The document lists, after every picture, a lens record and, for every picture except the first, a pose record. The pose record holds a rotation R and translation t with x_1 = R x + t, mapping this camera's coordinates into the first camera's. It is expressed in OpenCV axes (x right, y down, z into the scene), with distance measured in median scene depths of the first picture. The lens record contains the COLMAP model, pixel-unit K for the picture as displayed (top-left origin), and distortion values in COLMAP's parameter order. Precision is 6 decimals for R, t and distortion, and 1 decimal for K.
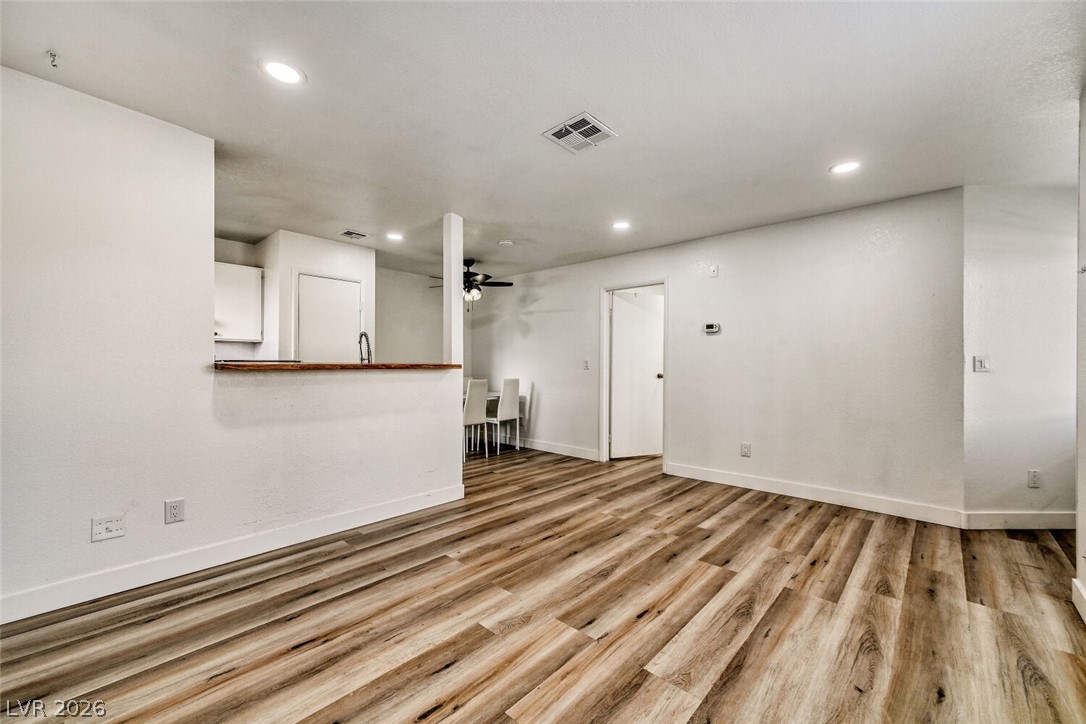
lens RADIAL K [[432.6, 0, 544.2], [0, 432.6, 362.8], [0, 0, 1]] dist [0.008492, -0.000004]
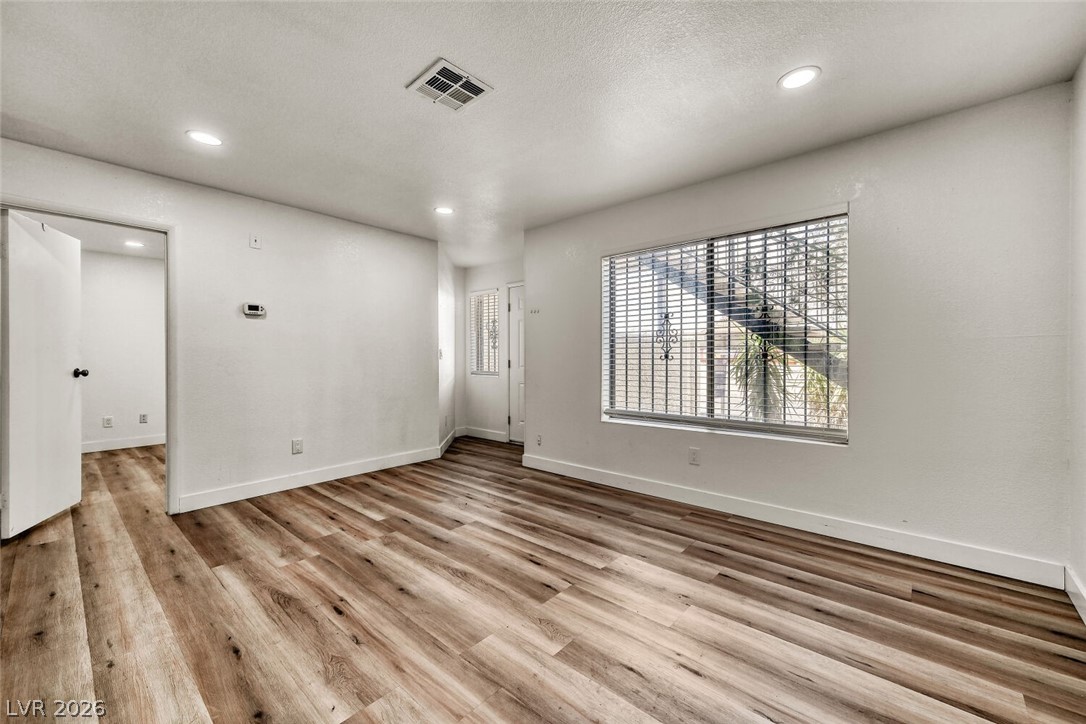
lens RADIAL K [[432.6, 0, 544.2], [0, 432.6, 362.8], [0, 0, 1]] dist [0.008492, -0.000004]
pose [[-0.022208, -0.015119, 0.999639, -0.662929], [-0.004408, 0.999877, 0.015025, 0.007763], [-0.999744, -0.004073, -0.022272, 0.692586]]
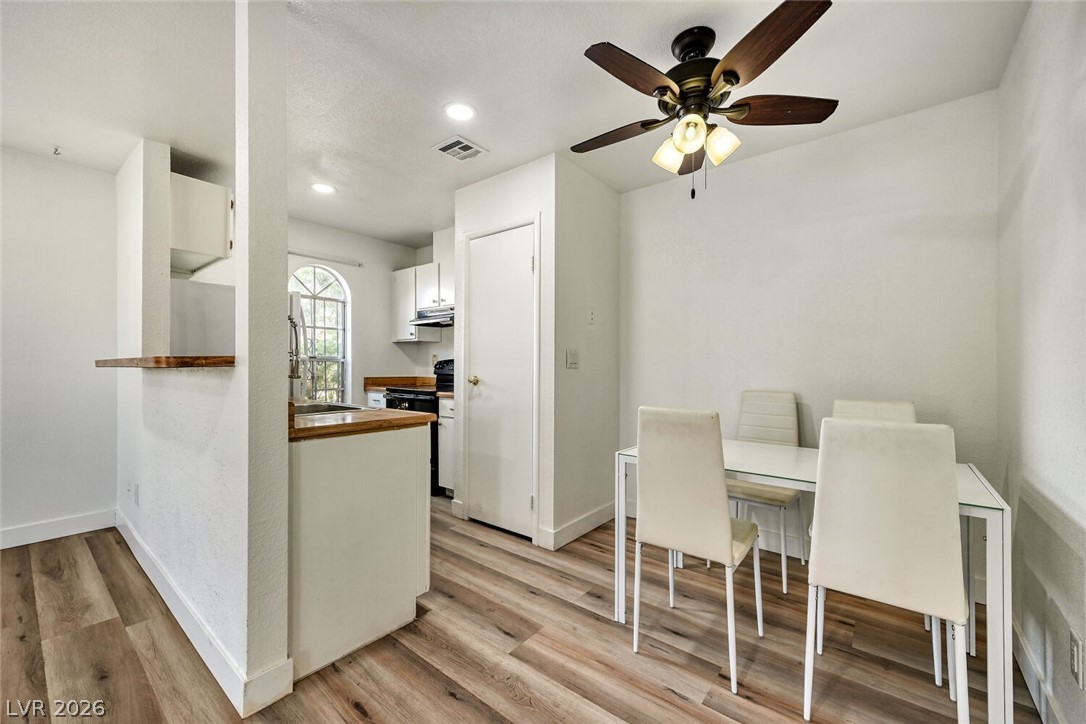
lens RADIAL K [[433.4, 0, 542.2], [0, 433.4, 366.7], [0, 0, 1]] dist [0.004955, 0.000241]
pose [[0.064535, -0.002697, -0.997912, 0.260861], [0.001876, 0.999995, -0.002581, 0.018089], [0.997914, -0.001705, 0.064539, 1.593167]]
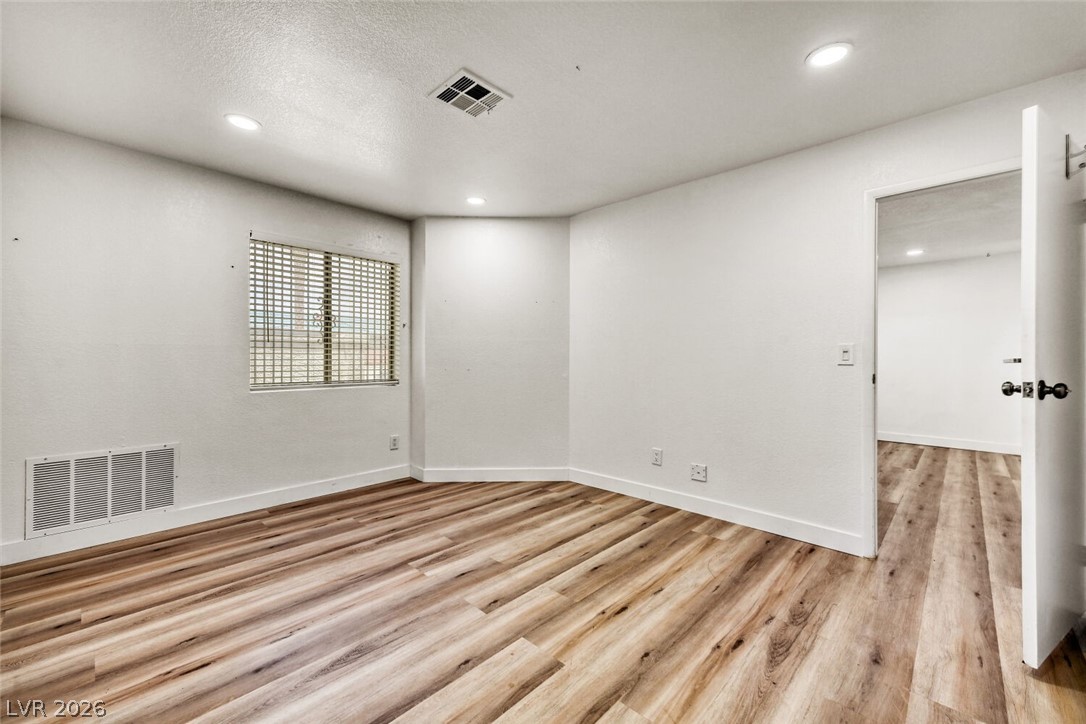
lens RADIAL K [[432.6, 0, 544.2], [0, 432.6, 362.8], [0, 0, 1]] dist [0.008492, -0.000004]
pose [[-0.999780, -0.004298, 0.020517, 1.094944], [-0.004370, 0.999985, -0.003449, 0.027997], [-0.020502, -0.003538, -0.999784, 2.497900]]
